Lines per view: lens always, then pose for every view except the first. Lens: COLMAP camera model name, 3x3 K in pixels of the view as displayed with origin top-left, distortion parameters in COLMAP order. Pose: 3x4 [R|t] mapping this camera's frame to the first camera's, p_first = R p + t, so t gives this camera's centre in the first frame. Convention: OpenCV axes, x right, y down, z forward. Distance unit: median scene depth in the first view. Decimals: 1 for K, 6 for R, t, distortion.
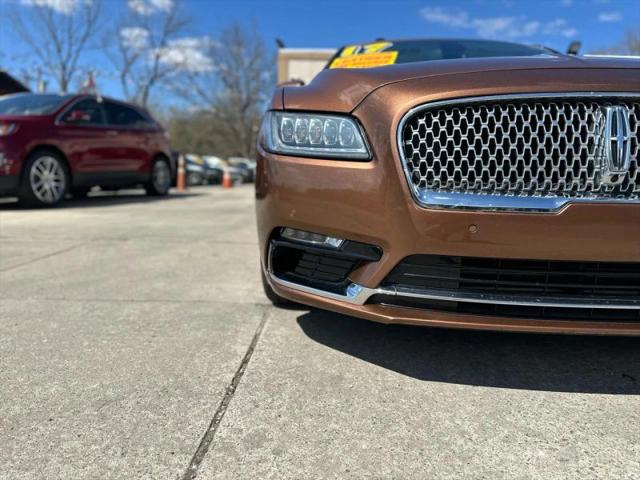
lens RADIAL K [[451.5, 0, 318.5], [0, 451.5, 245.6], [0, 0, 1]] dist [0.040967, -0.049565]
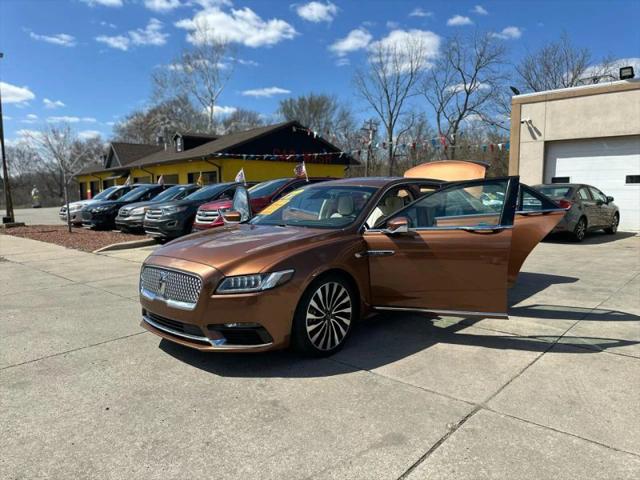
lens RADIAL K [[451.5, 0, 315.4], [0, 451.5, 245.0], [0, 0, 1]] dist [0.040967, -0.049565]
pose [[0.758134, 0.048277, -0.650309, 2.339574], [-0.078085, 0.996801, -0.017032, -0.335396], [0.647406, 0.063692, 0.759479, -0.554822]]
